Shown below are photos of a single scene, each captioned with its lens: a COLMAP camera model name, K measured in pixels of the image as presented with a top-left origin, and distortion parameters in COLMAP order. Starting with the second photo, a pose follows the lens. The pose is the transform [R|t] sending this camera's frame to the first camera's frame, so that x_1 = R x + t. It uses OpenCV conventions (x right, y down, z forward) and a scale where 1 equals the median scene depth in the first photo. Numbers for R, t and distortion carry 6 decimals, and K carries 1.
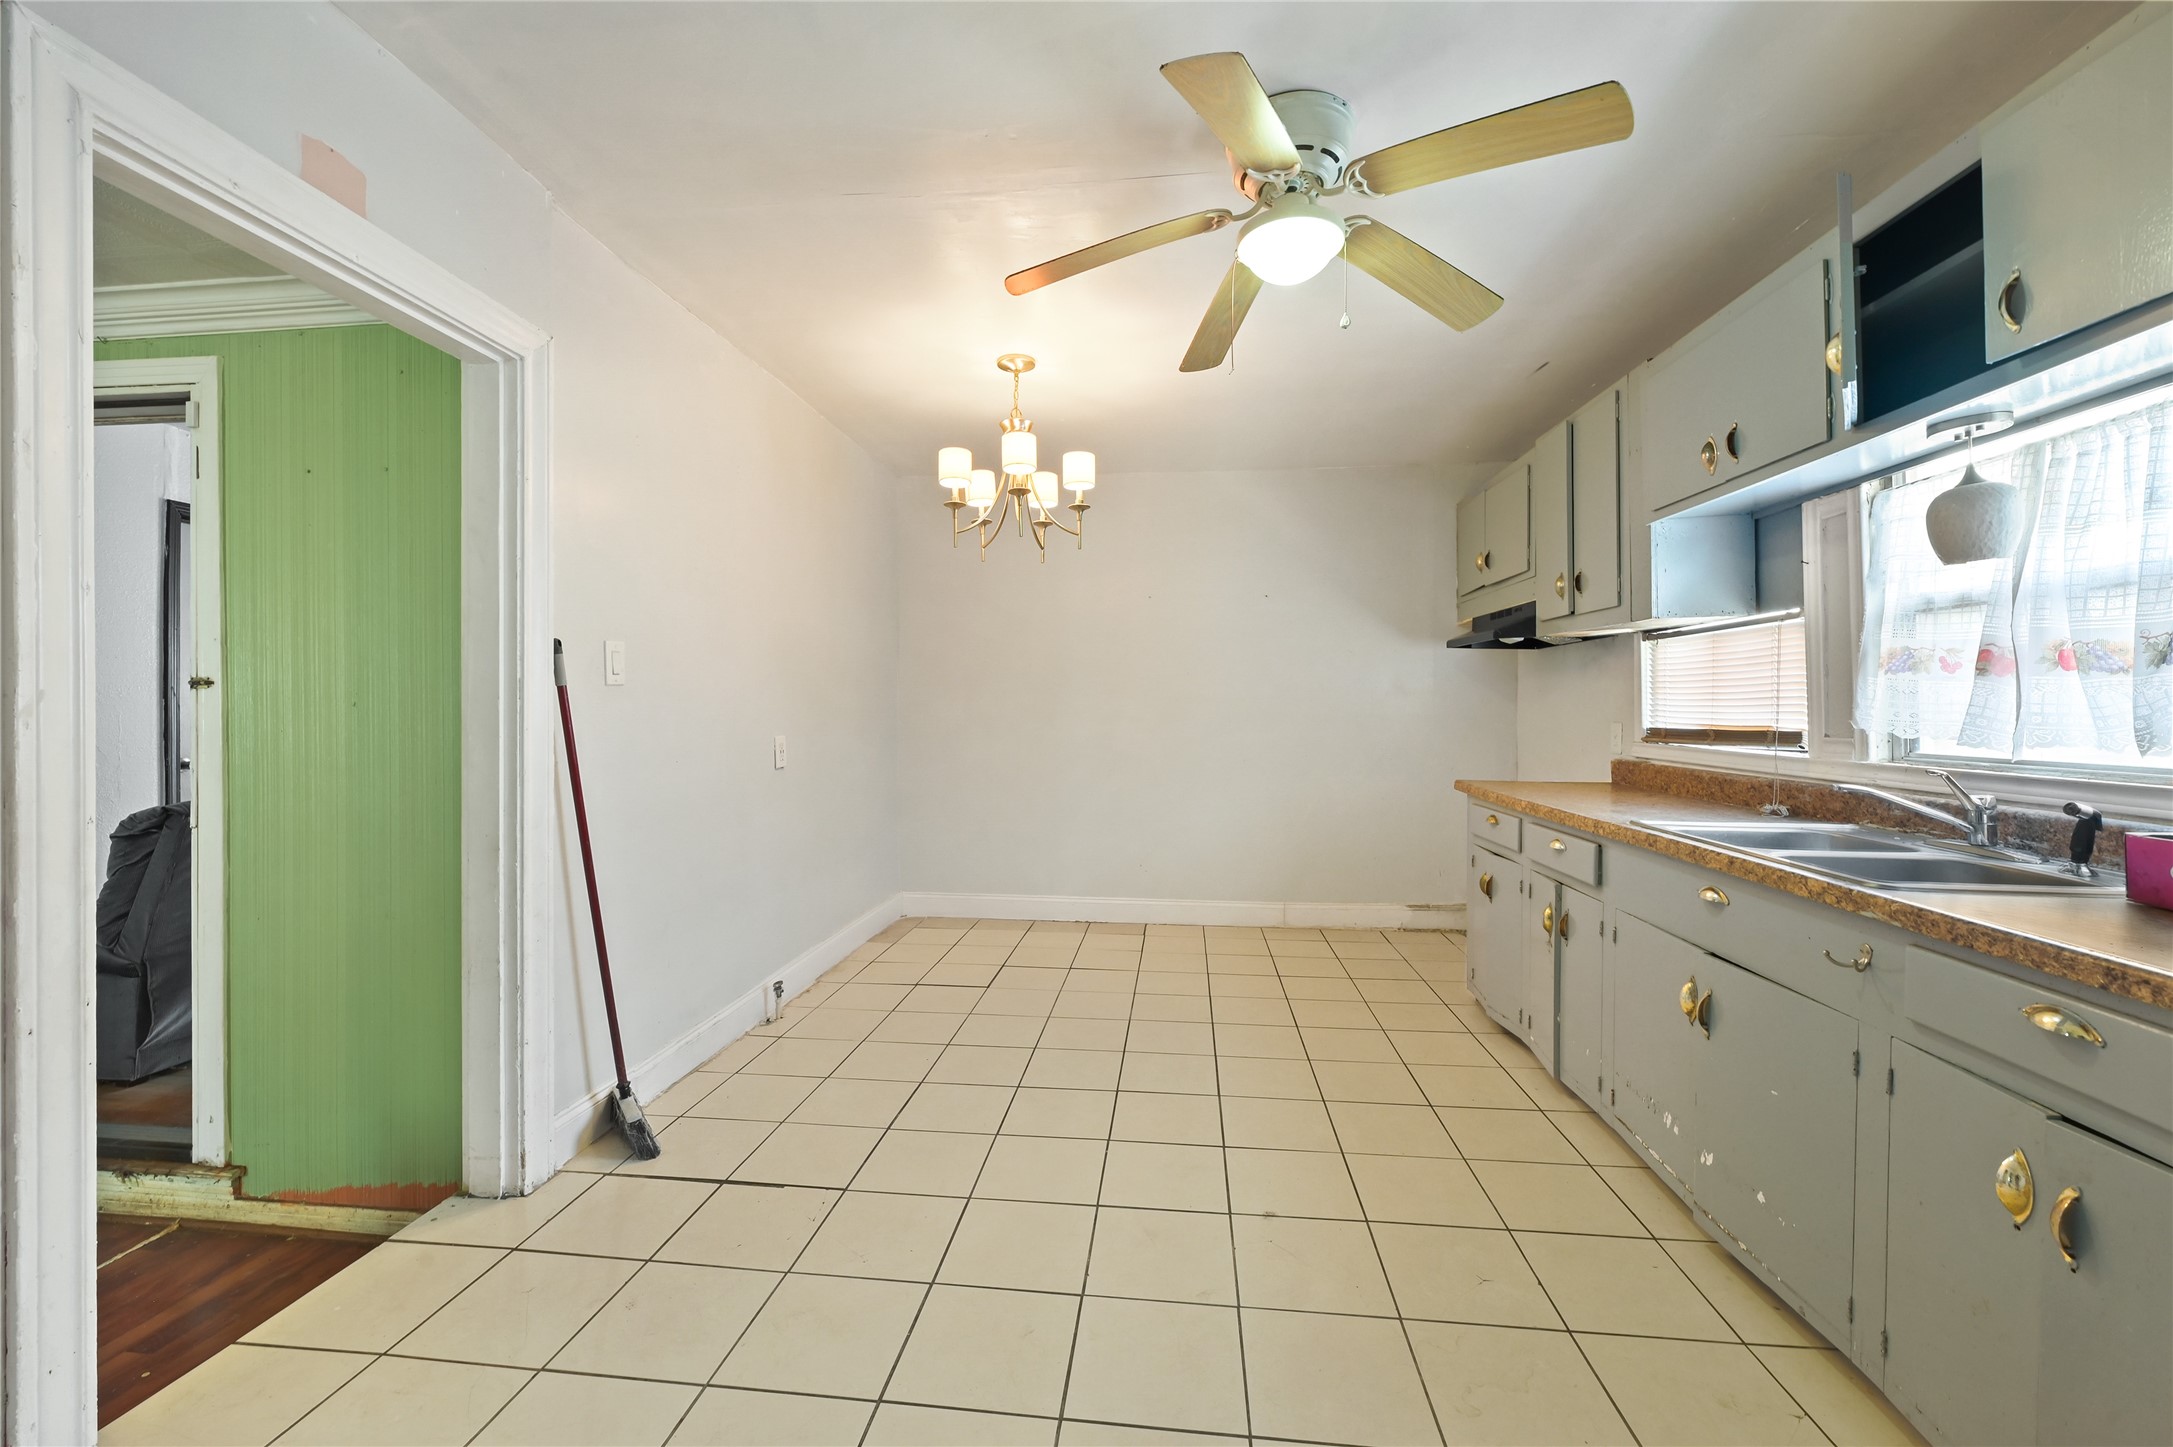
lens RADIAL K [[881.5, 0, 1092.8], [0, 881.5, 718.7], [0, 0, 1]] dist [-0.002151, 0.000054]
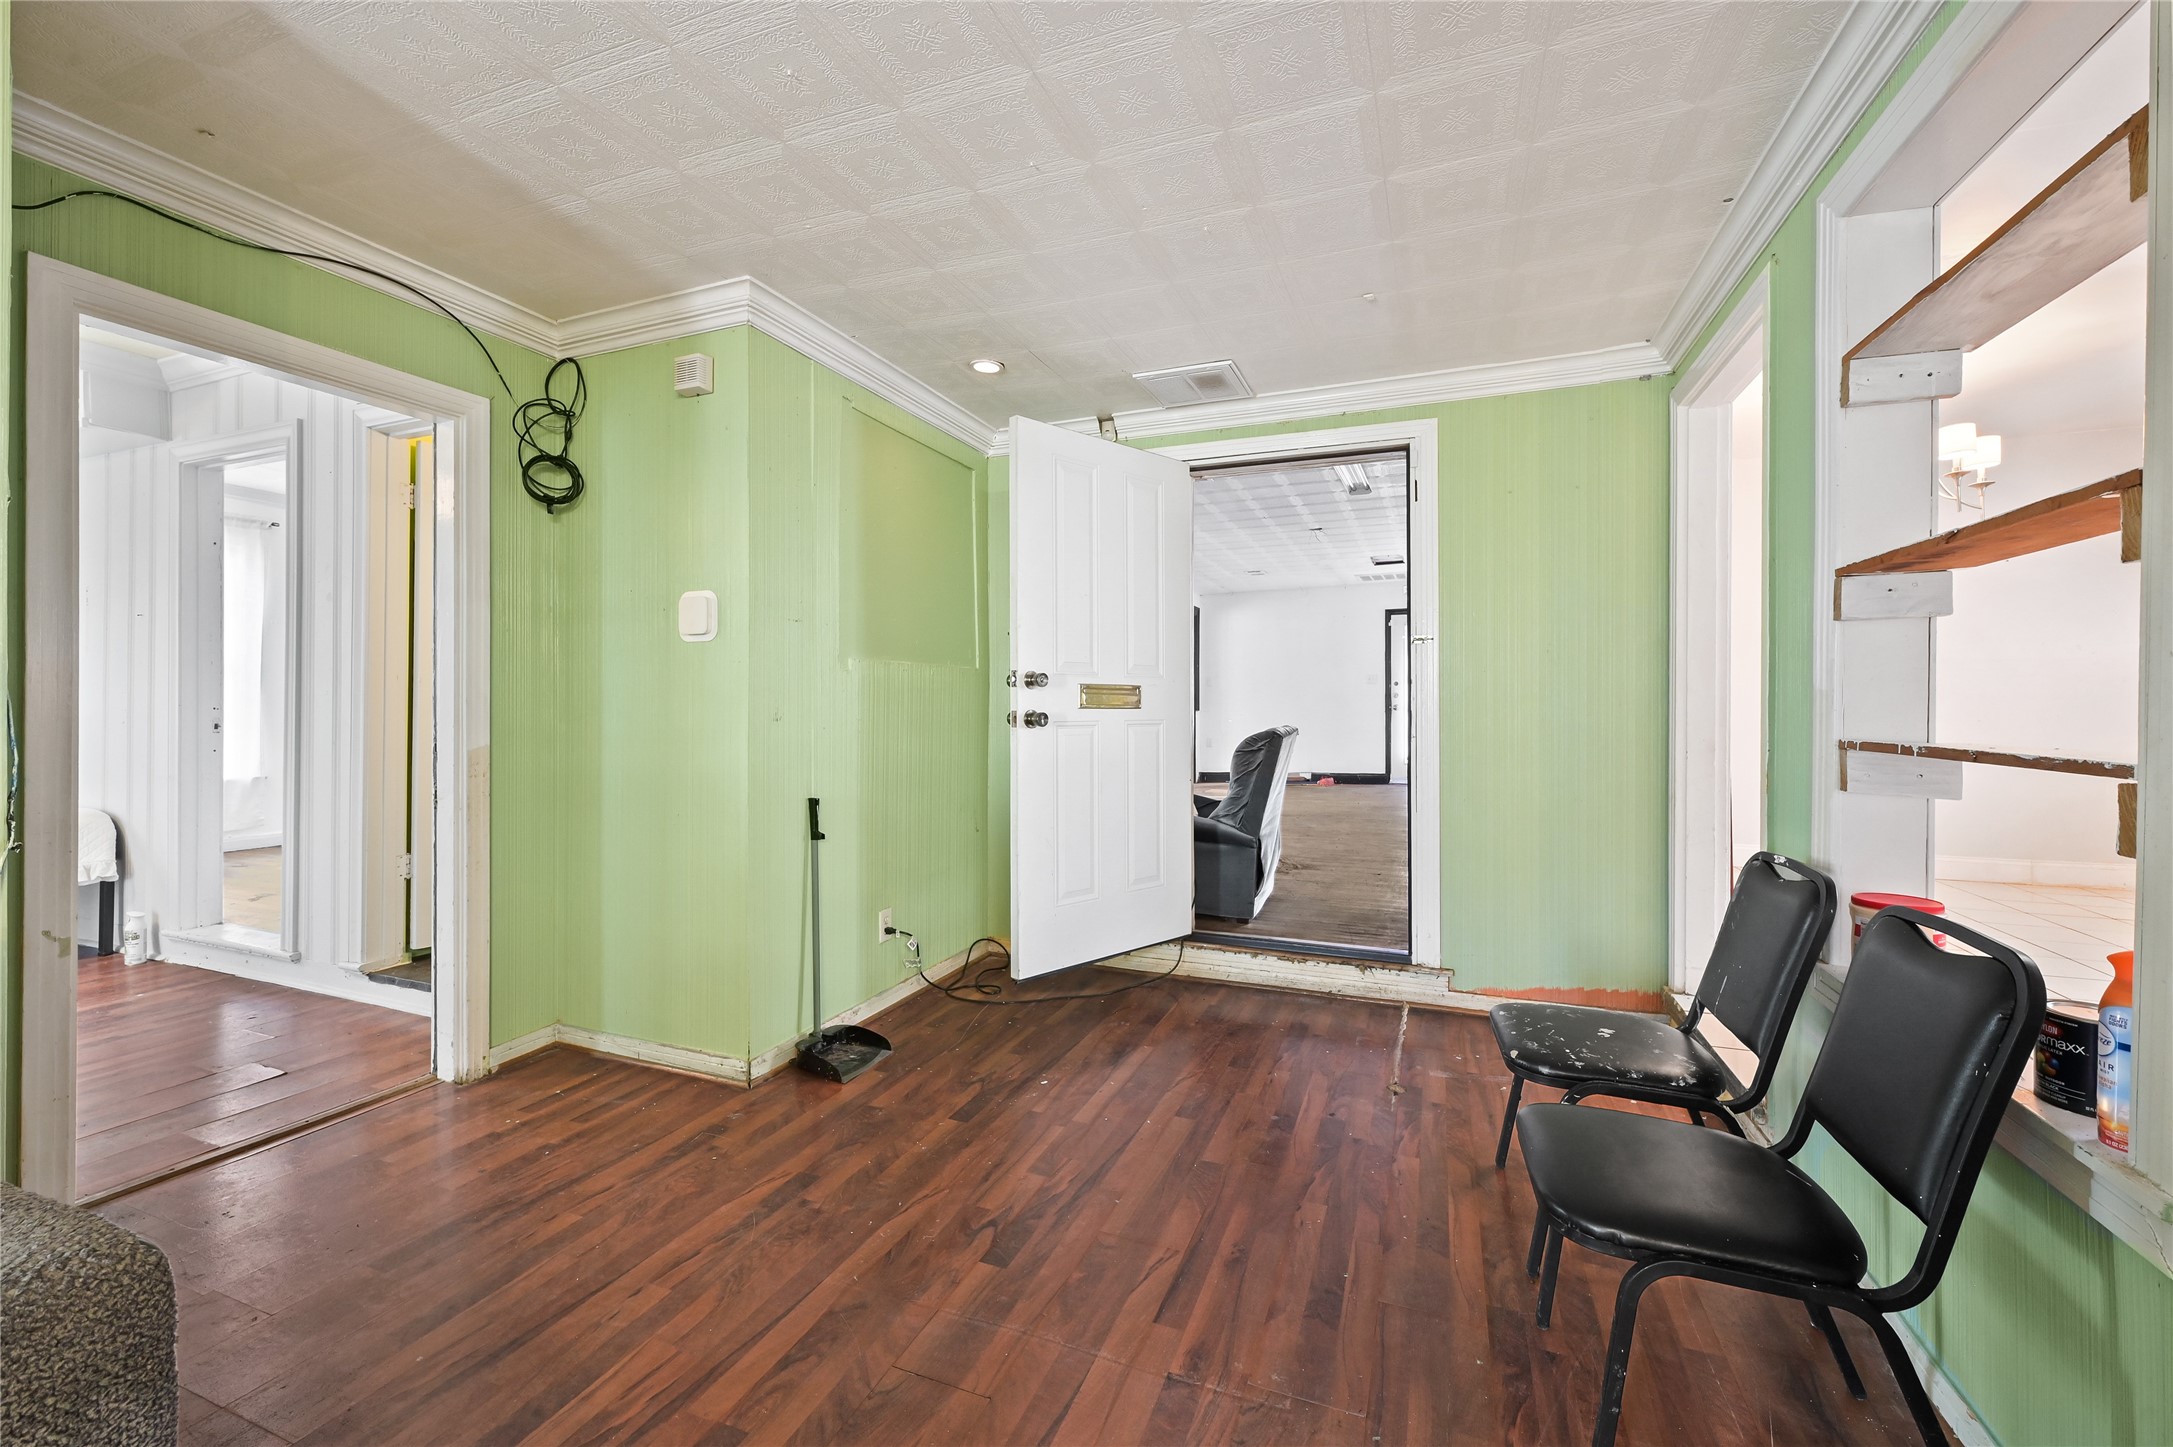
lens RADIAL K [[881.5, 0, 1085.3], [0, 881.5, 708.3], [0, 0, 1]] dist [-0.002151, 0.000054]
pose [[0.962397, 0.001411, -0.271642, -1.027544], [-0.003237, 0.999975, -0.006274, 0.076568], [0.271627, 0.006918, 0.962378, -0.515347]]
